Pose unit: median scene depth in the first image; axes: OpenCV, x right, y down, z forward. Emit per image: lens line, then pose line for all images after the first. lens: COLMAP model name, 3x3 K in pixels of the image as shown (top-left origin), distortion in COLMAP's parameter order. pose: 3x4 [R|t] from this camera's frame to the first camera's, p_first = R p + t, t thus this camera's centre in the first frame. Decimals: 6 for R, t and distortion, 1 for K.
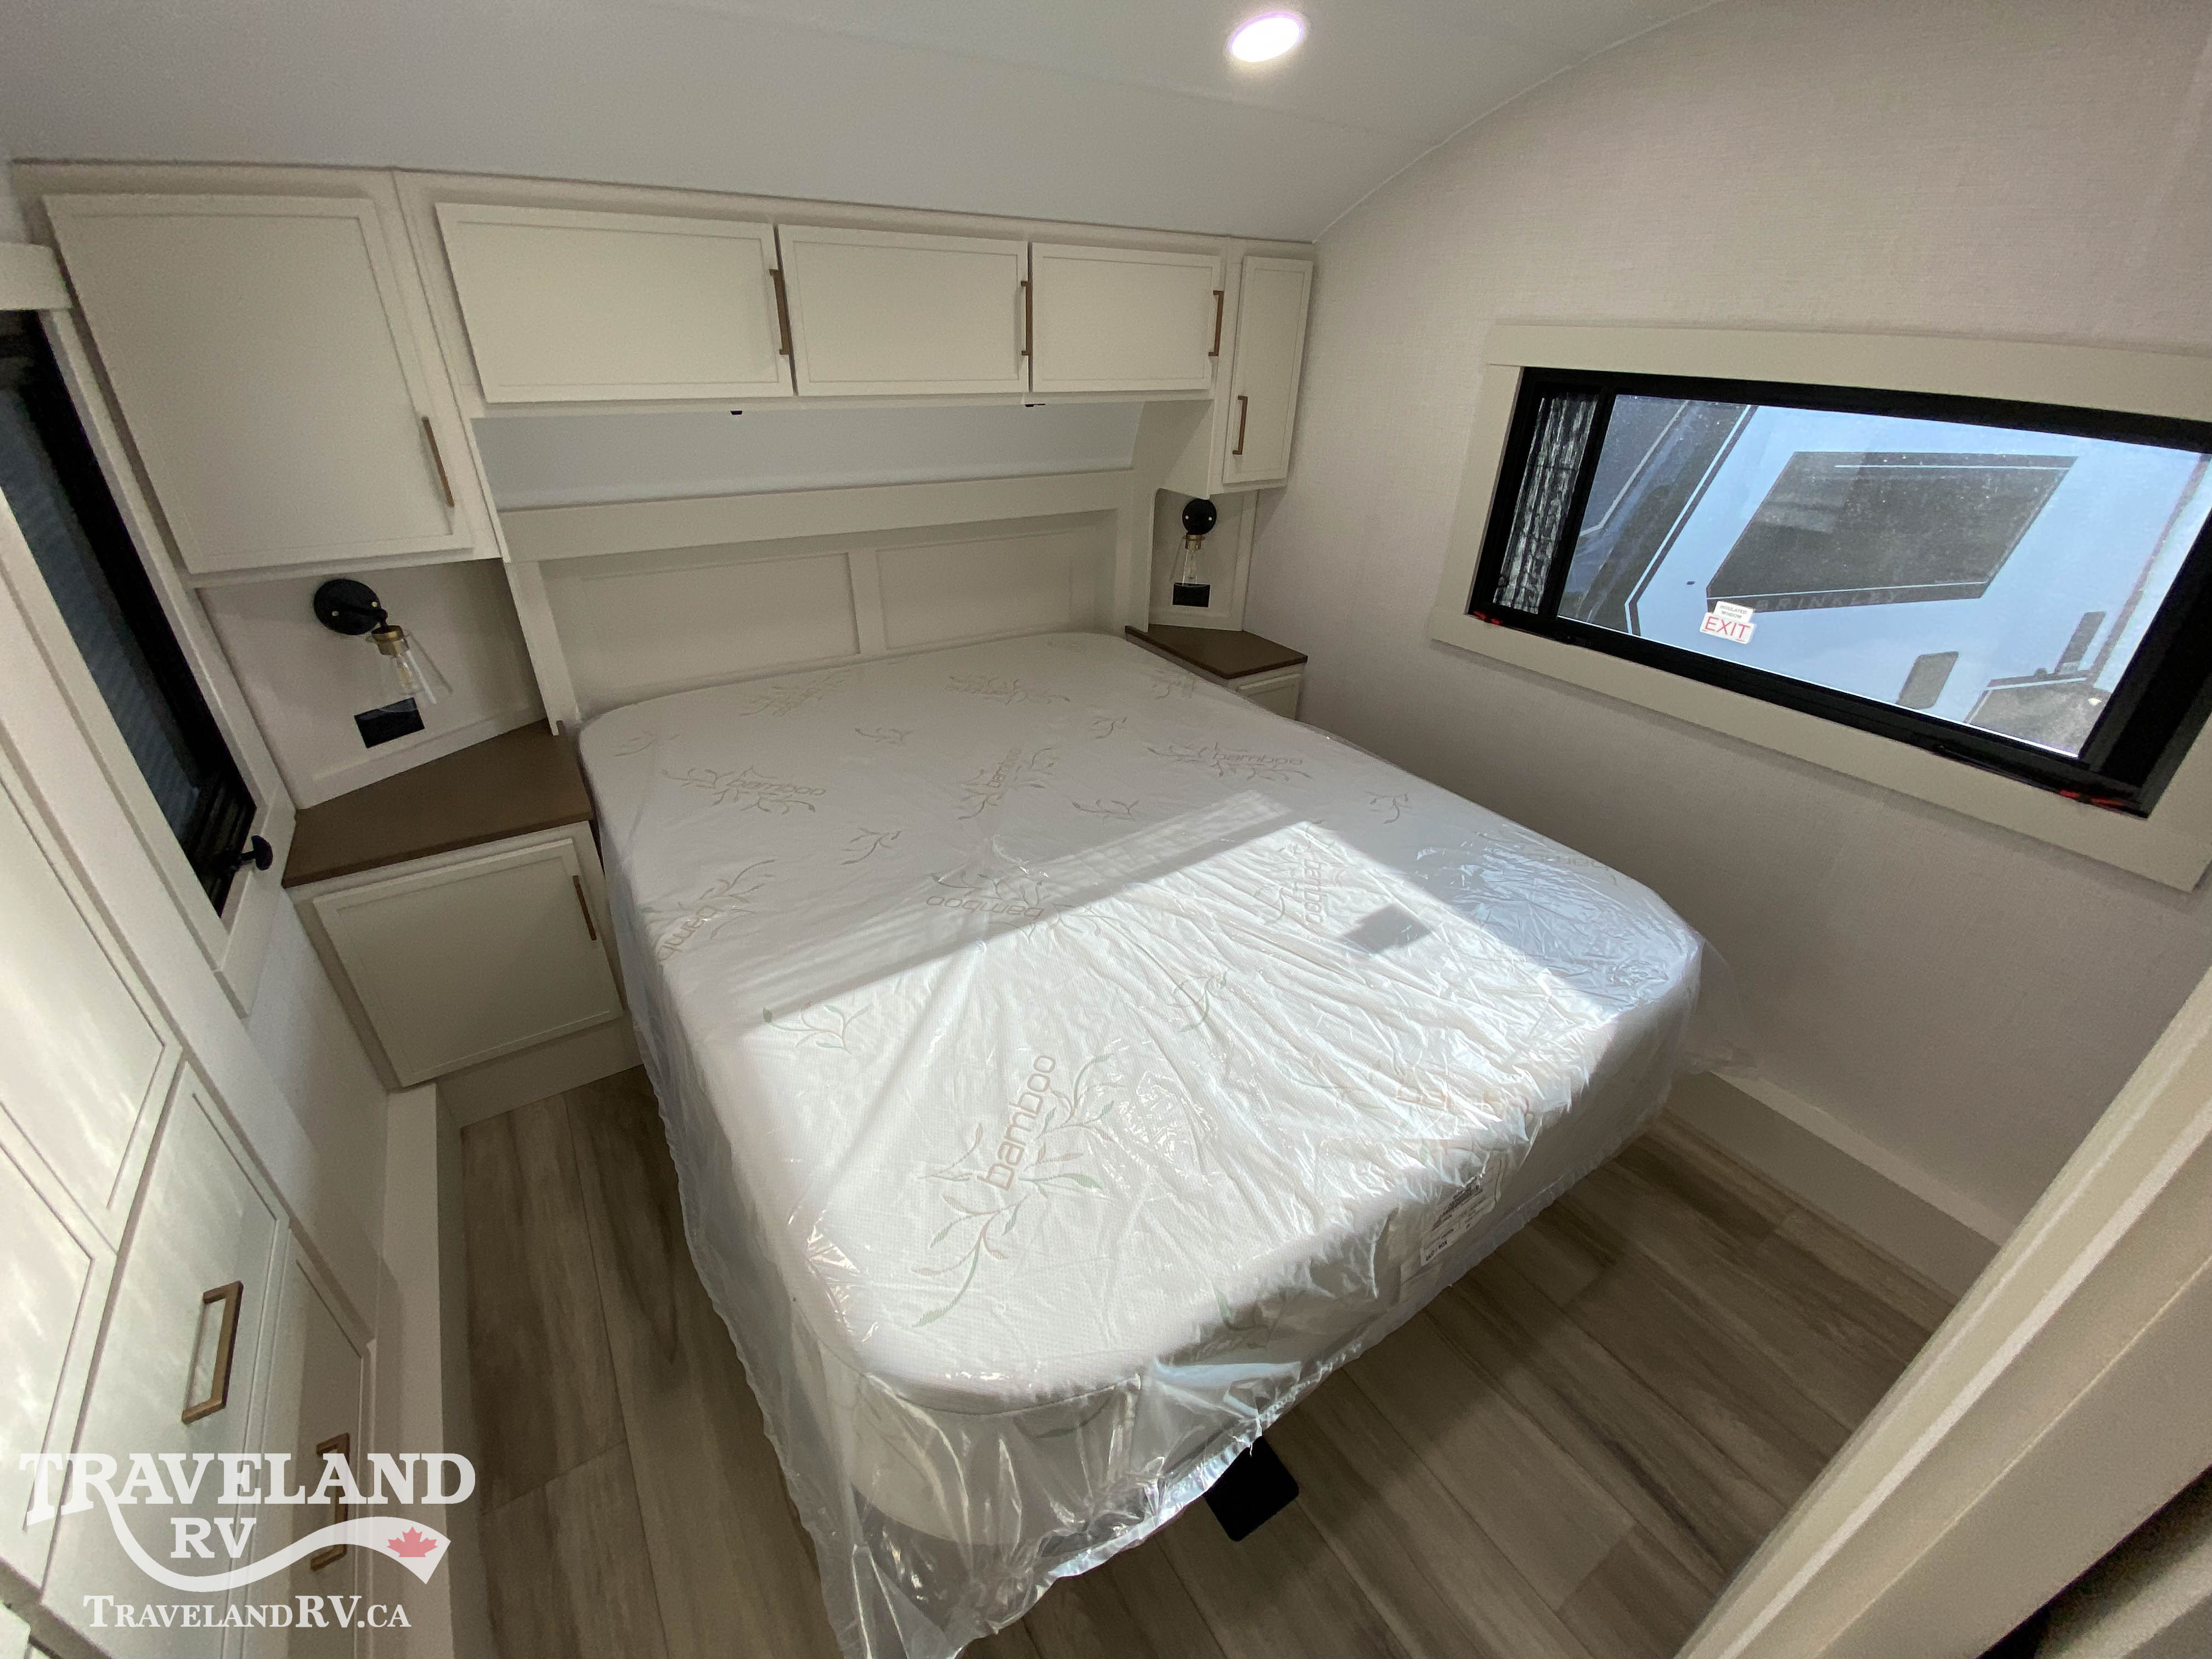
lens RADIAL K [[890.9, 0, 1105.2], [0, 890.9, 827.8], [0, 0, 1]] dist [0.038605, -0.032437]
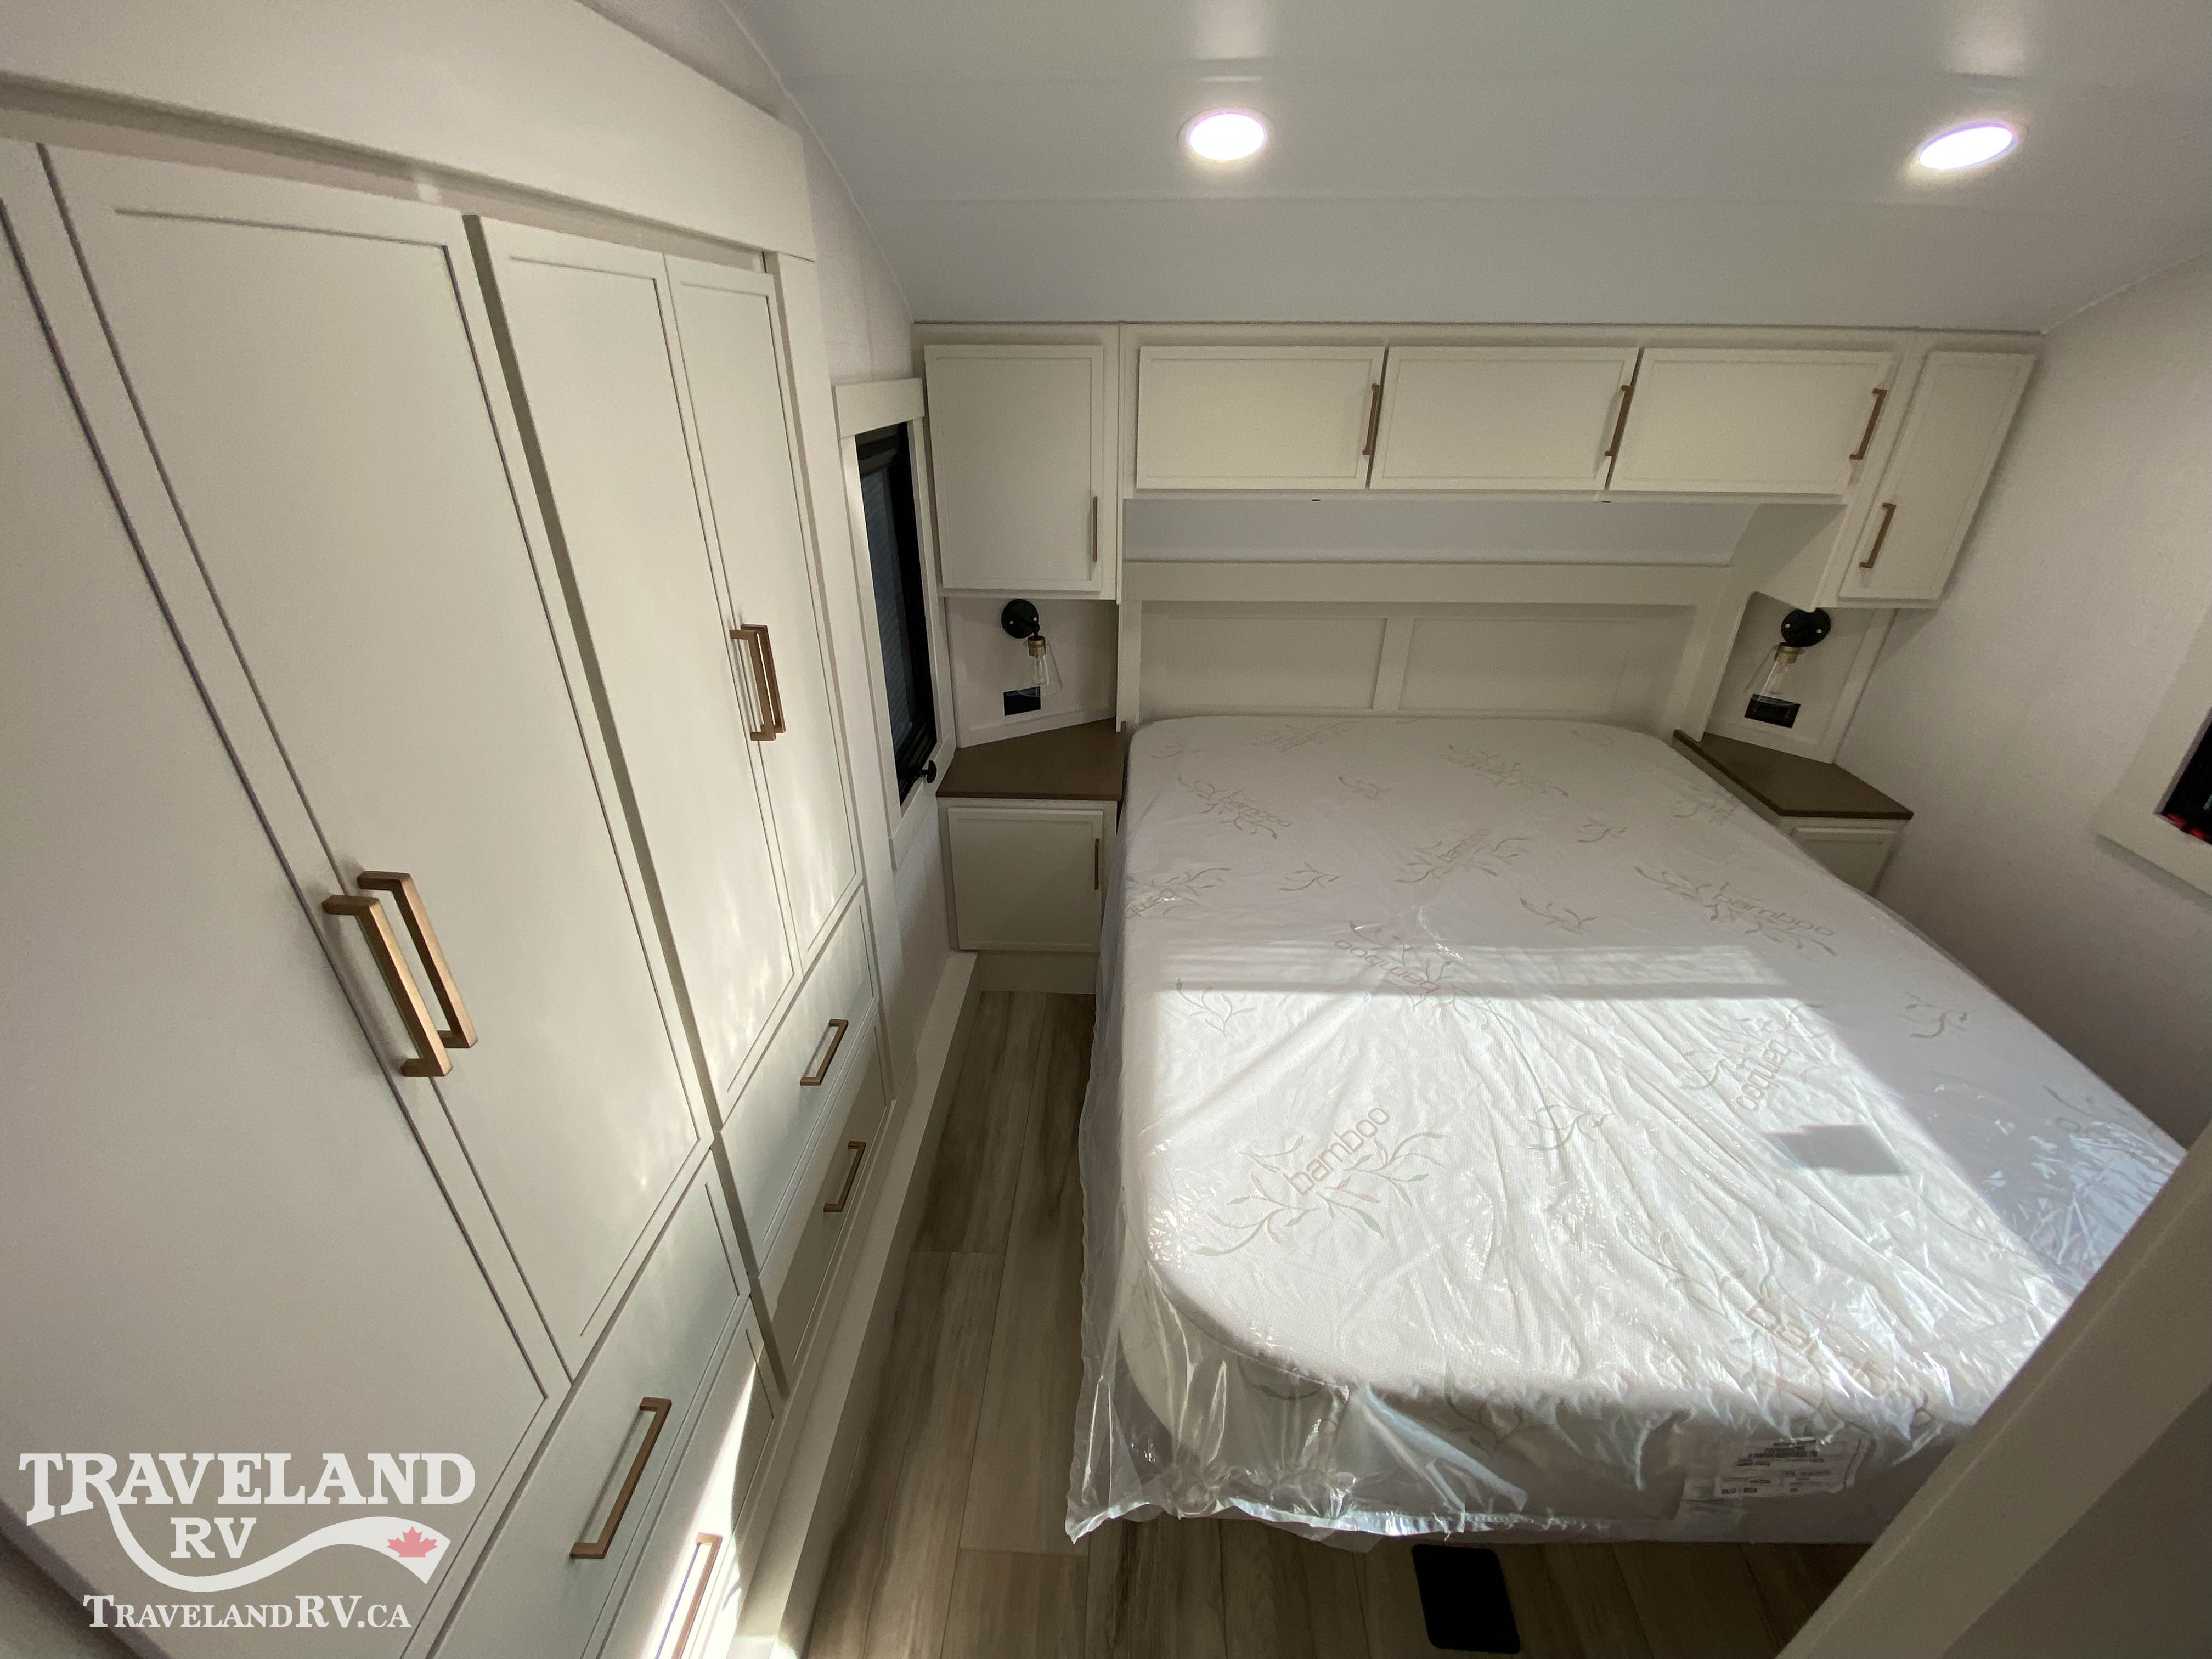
lens RADIAL K [[890.9, 0, 1105.2], [0, 890.9, 827.8], [0, 0, 1]] dist [0.038605, -0.032437]
pose [[0.811983, 0.255219, -0.524926, 0.110404], [-0.274801, 0.960585, 0.041960, -0.022279], [0.514945, 0.110180, 0.850113, -0.114990]]
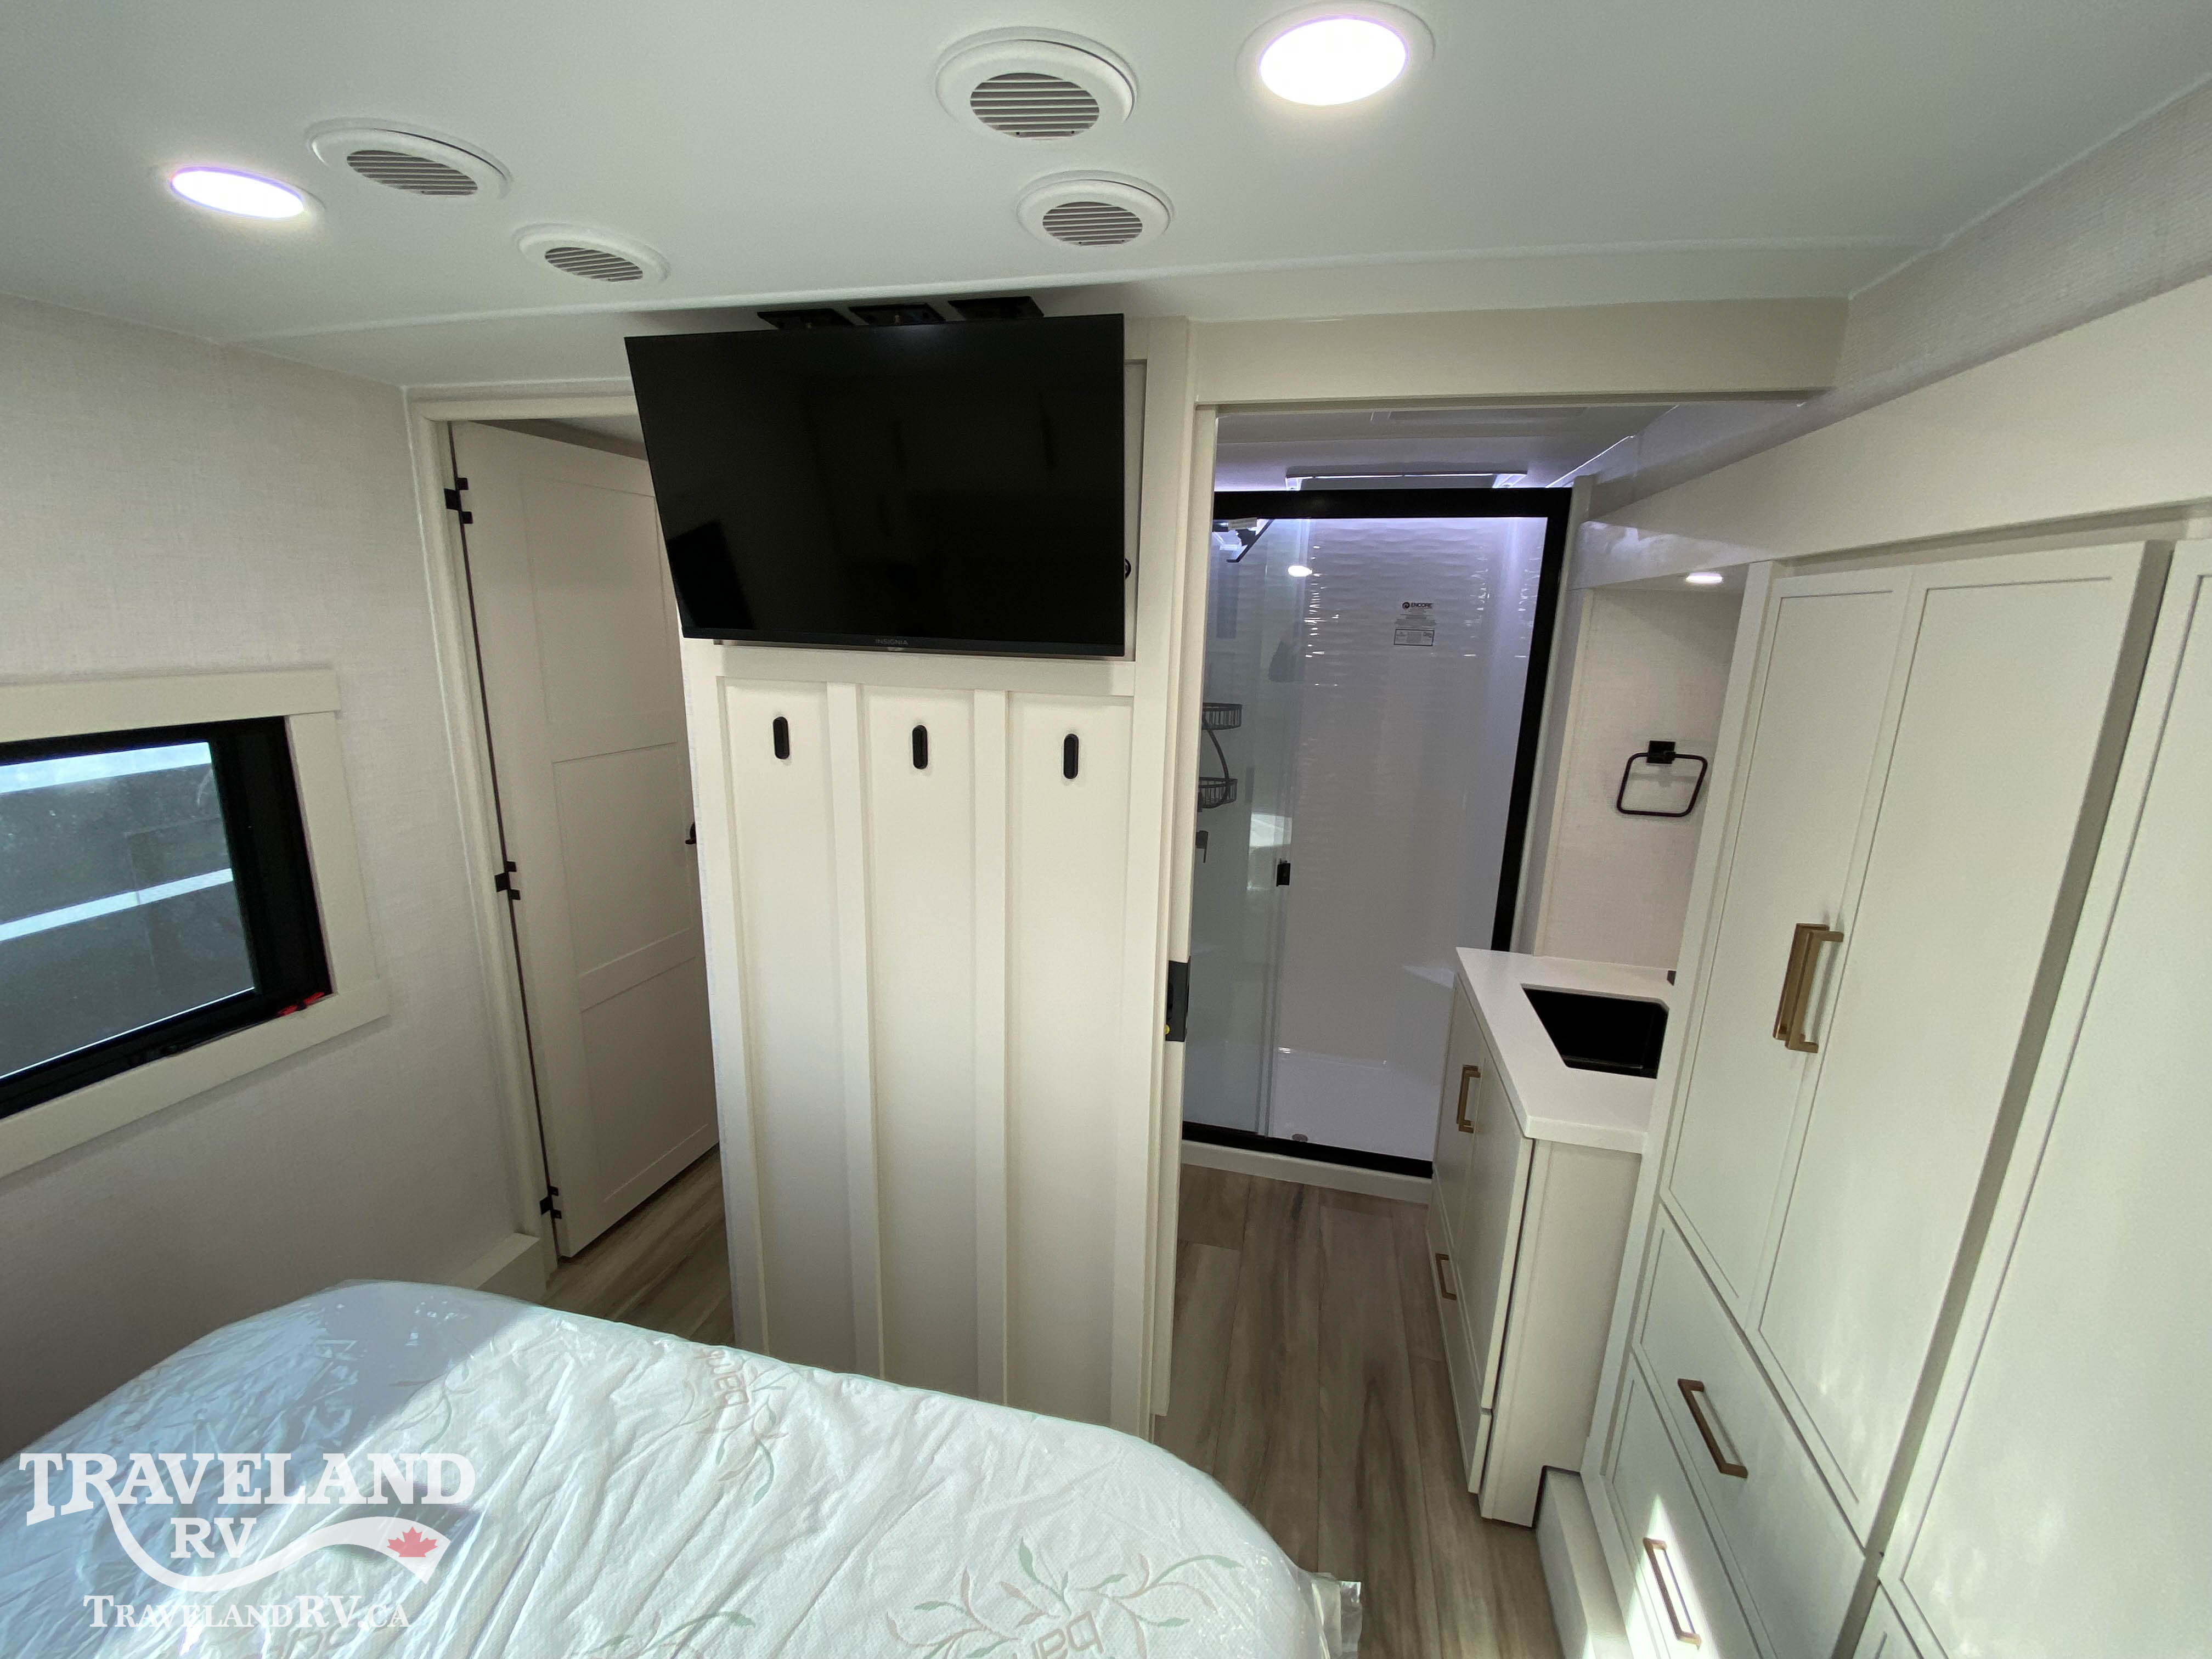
lens RADIAL K [[890.9, 0, 1105.2], [0, 890.9, 827.8], [0, 0, 1]] dist [0.038605, -0.032437]
pose [[-0.685318, -0.205035, 0.698785, -0.379094], [0.319079, 0.778000, 0.541207, -0.448332], [-0.654621, 0.593866, -0.467755, 0.601874]]
